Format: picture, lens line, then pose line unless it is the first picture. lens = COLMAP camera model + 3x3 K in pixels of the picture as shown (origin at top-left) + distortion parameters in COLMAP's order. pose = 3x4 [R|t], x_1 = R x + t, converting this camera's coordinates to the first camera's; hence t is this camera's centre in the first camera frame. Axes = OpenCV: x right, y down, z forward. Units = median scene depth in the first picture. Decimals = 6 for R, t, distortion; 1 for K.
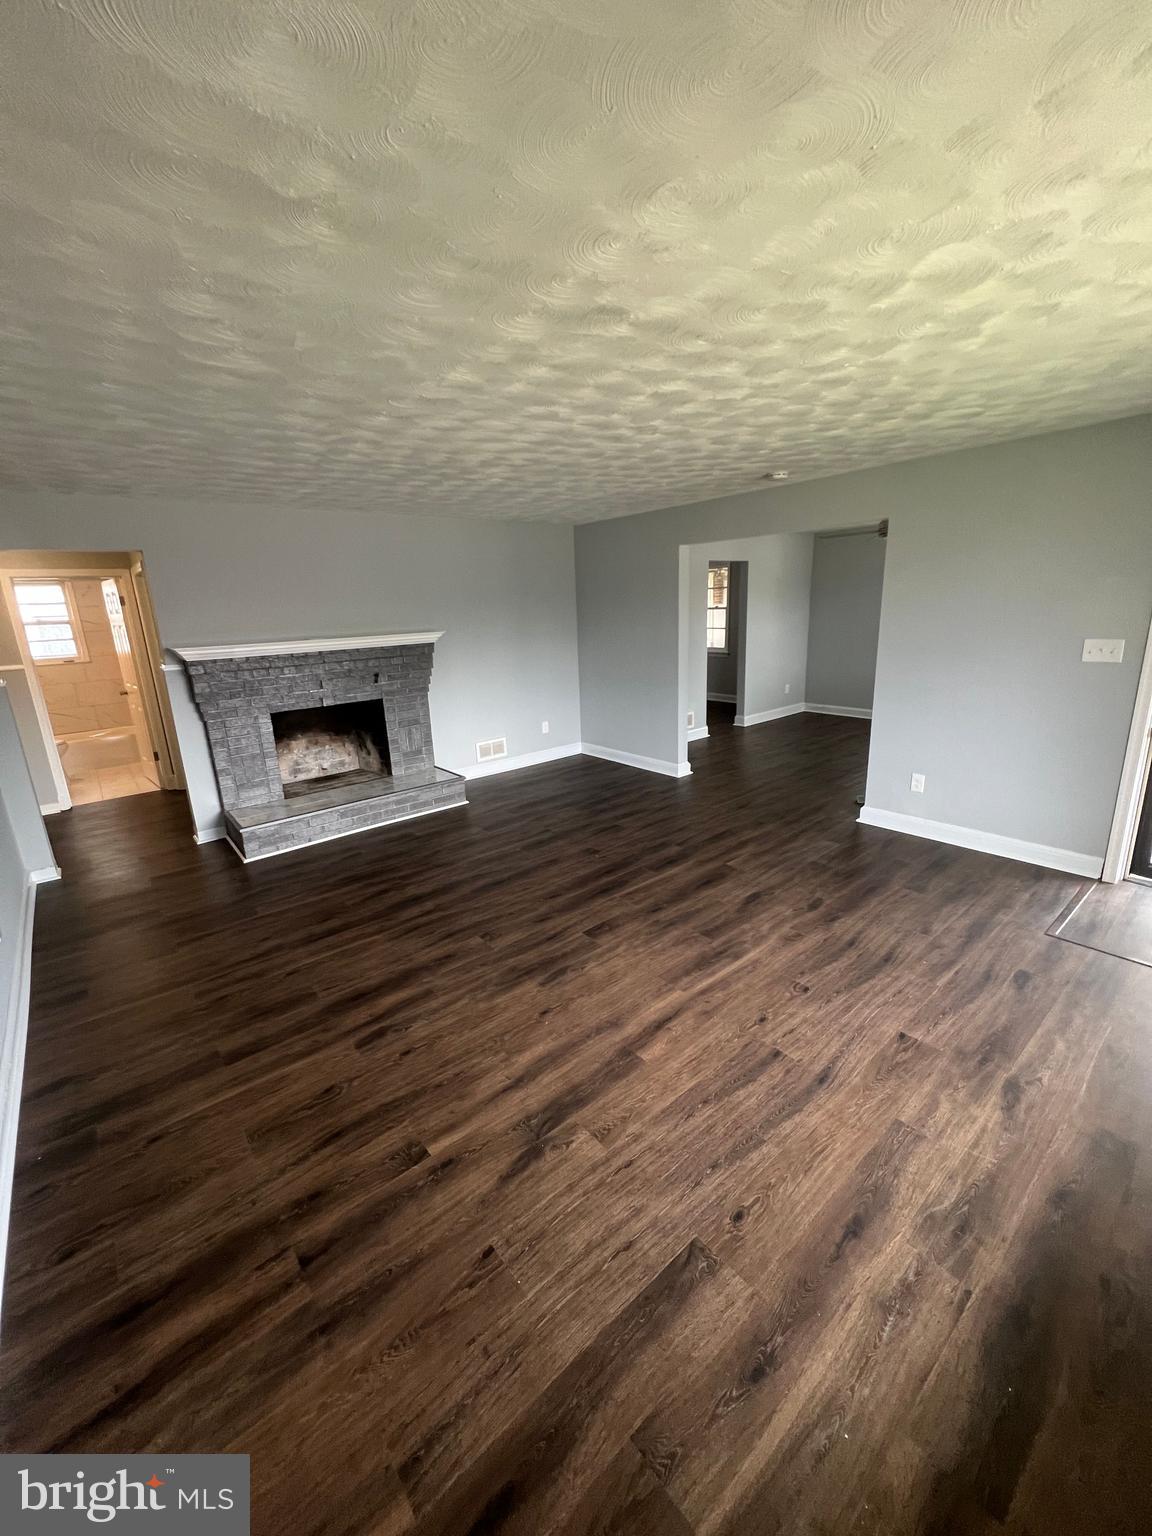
lens RADIAL K [[612.4, 0, 579.4], [0, 612.4, 763.9], [0, 0, 1]] dist [-0.000585, 0.000358]
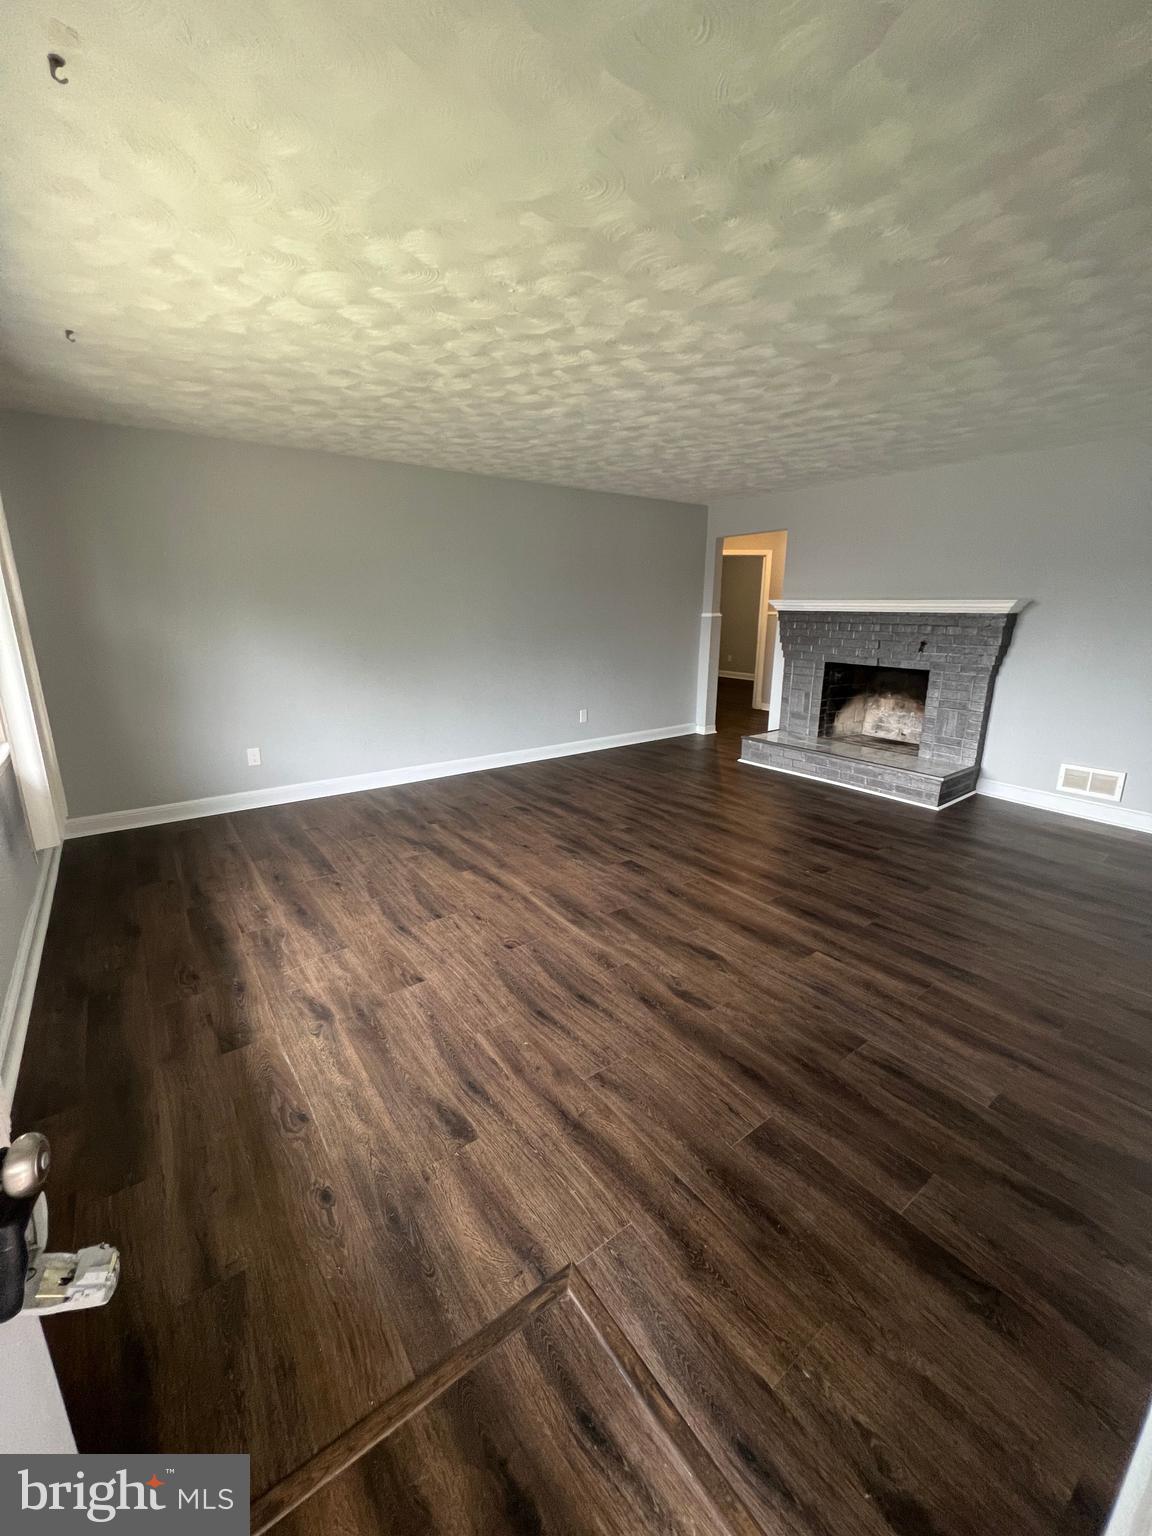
lens RADIAL K [[612.4, 0, 576.8], [0, 612.4, 763.1], [0, 0, 1]] dist [-0.000585, 0.000358]
pose [[-0.061241, 0.289960, -0.955077, 1.265692], [-0.255157, 0.920531, 0.295833, -0.234964], [0.964958, 0.261812, 0.017611, 1.045010]]
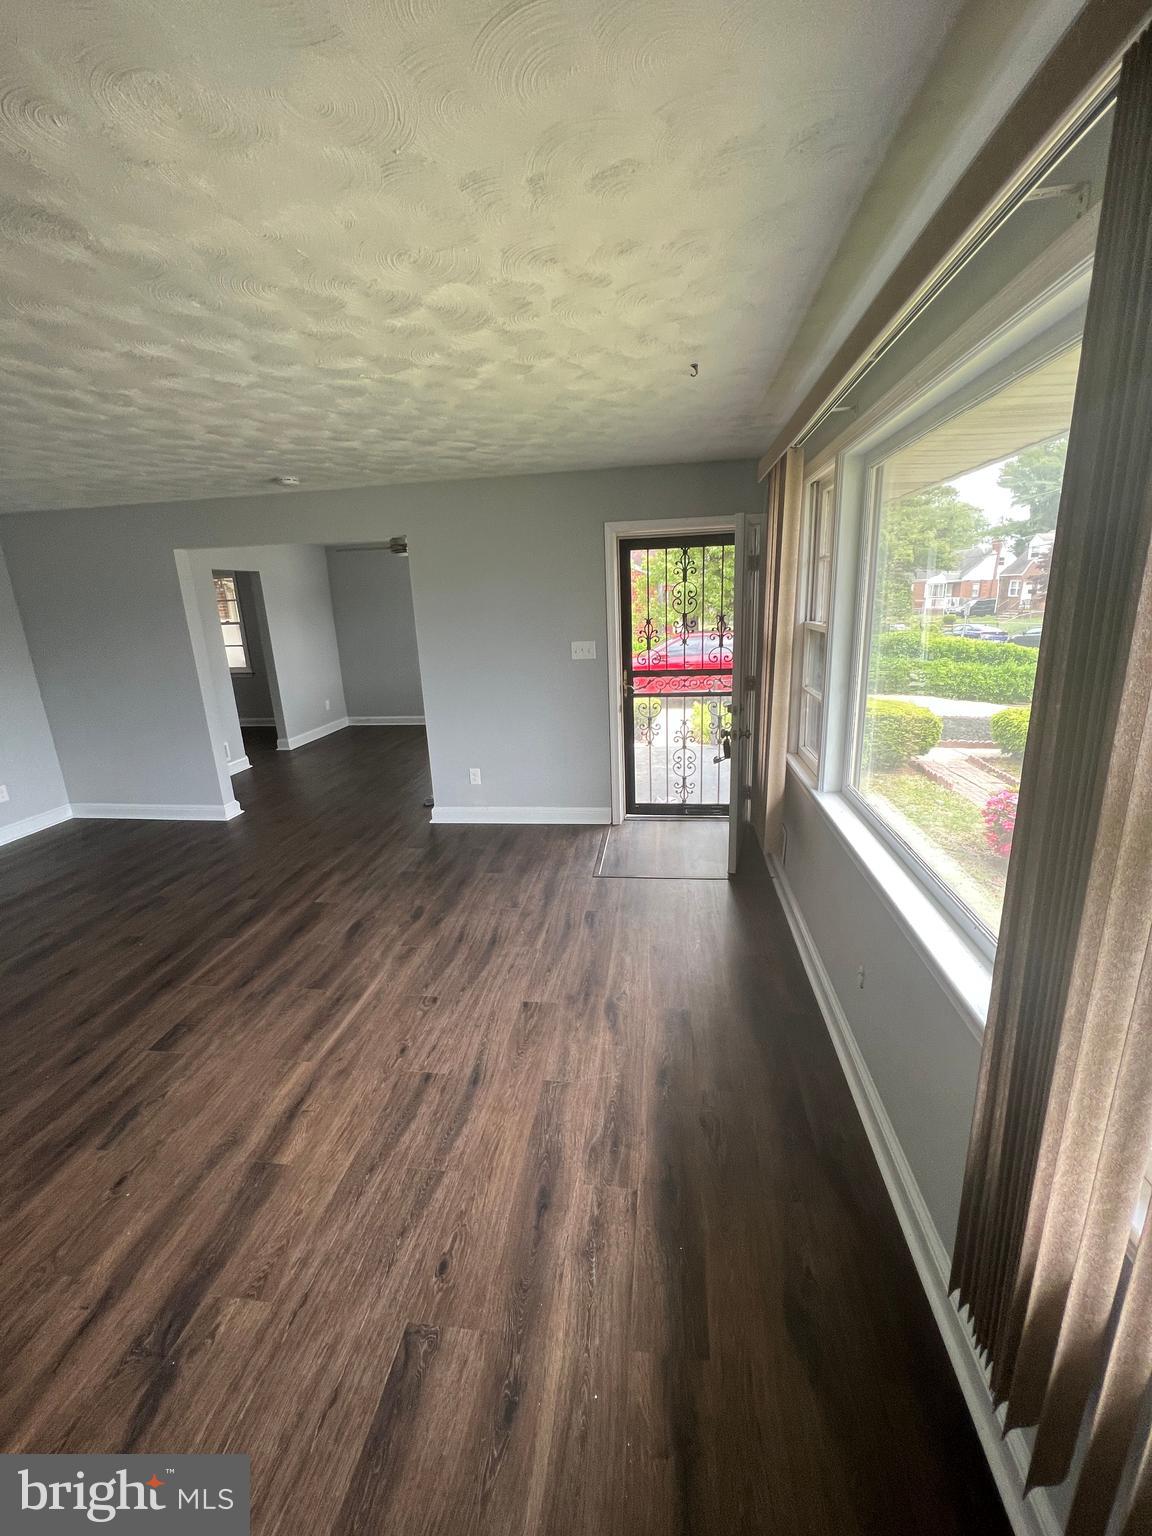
lens RADIAL K [[612.4, 0, 577.8], [0, 612.4, 764.1], [0, 0, 1]] dist [-0.000585, 0.000358]
pose [[0.739998, -0.167534, 0.651410, -0.044885], [0.180948, 0.982364, 0.047095, -0.014993], [-0.647812, 0.083021, 0.757263, 0.062308]]
